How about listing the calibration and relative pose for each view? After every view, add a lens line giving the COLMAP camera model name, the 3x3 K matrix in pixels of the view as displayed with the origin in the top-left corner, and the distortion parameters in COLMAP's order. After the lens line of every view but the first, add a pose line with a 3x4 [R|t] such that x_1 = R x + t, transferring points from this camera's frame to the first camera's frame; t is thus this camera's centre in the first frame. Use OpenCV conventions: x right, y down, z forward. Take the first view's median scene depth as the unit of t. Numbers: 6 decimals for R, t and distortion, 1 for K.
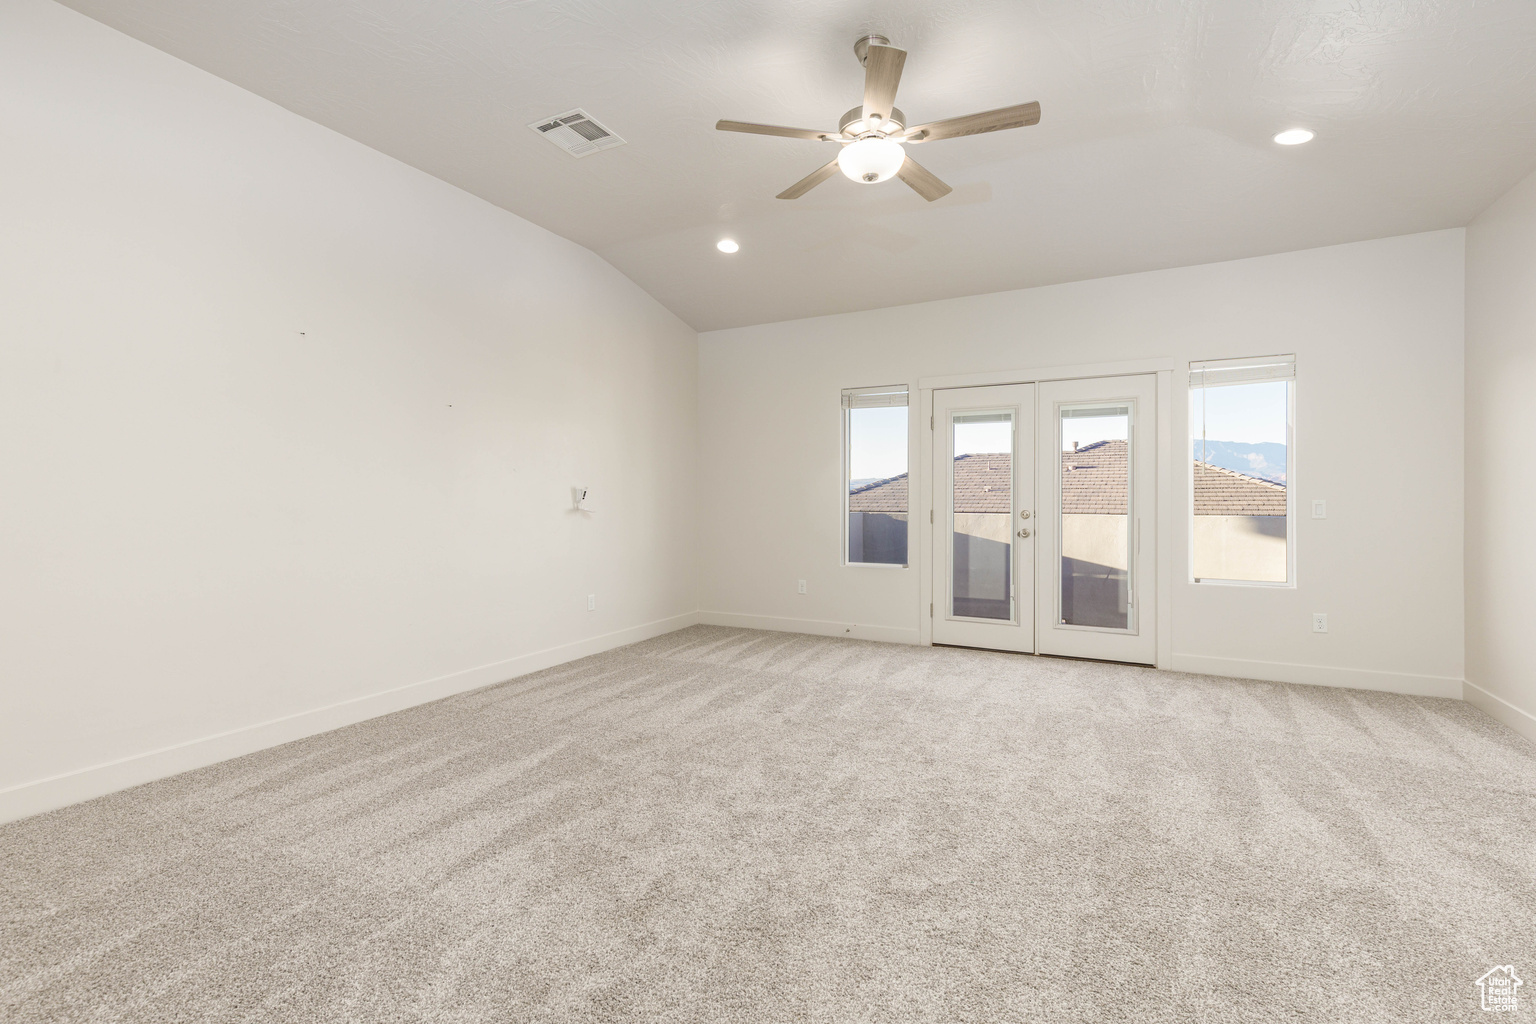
lens RADIAL K [[685.6, 0, 767.8], [0, 685.6, 507.2], [0, 0, 1]] dist [0.002186, -0.001277]
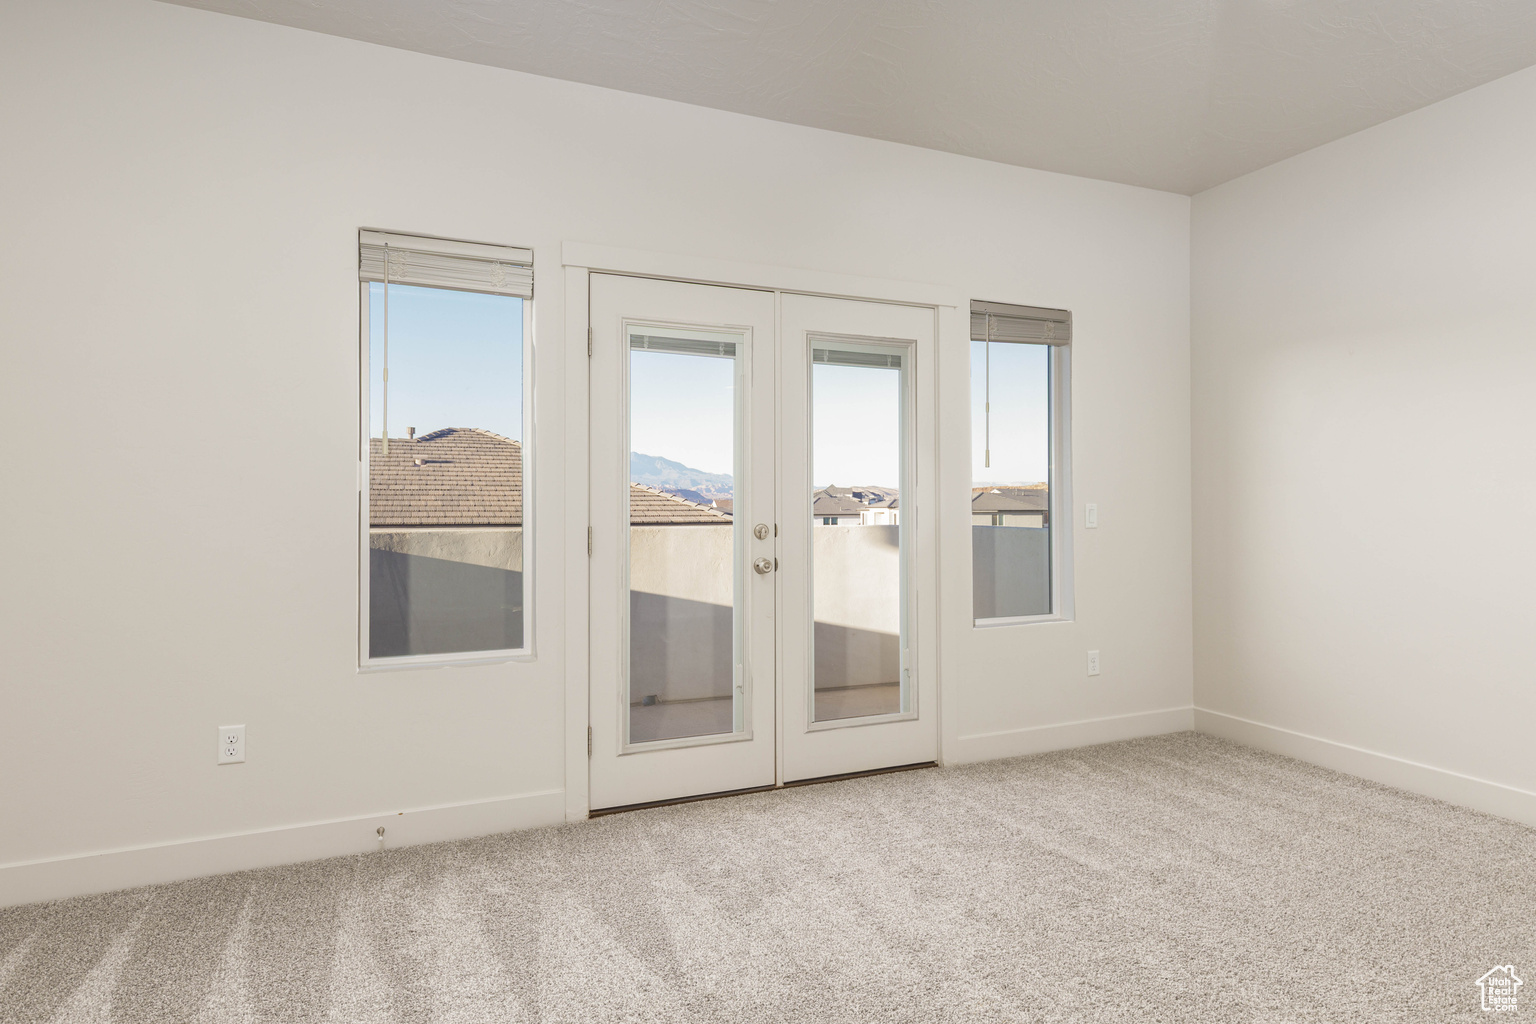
lens RADIAL K [[855.0, 0, 768.8], [0, 855.0, 503.6], [0, 0, 1]] dist [0.000751, -0.000492]
pose [[0.631443, -0.000976, 0.775421, -0.137659], [0.010689, 0.999915, -0.007446, -0.006342], [-0.775348, 0.012990, 0.631400, 0.540824]]
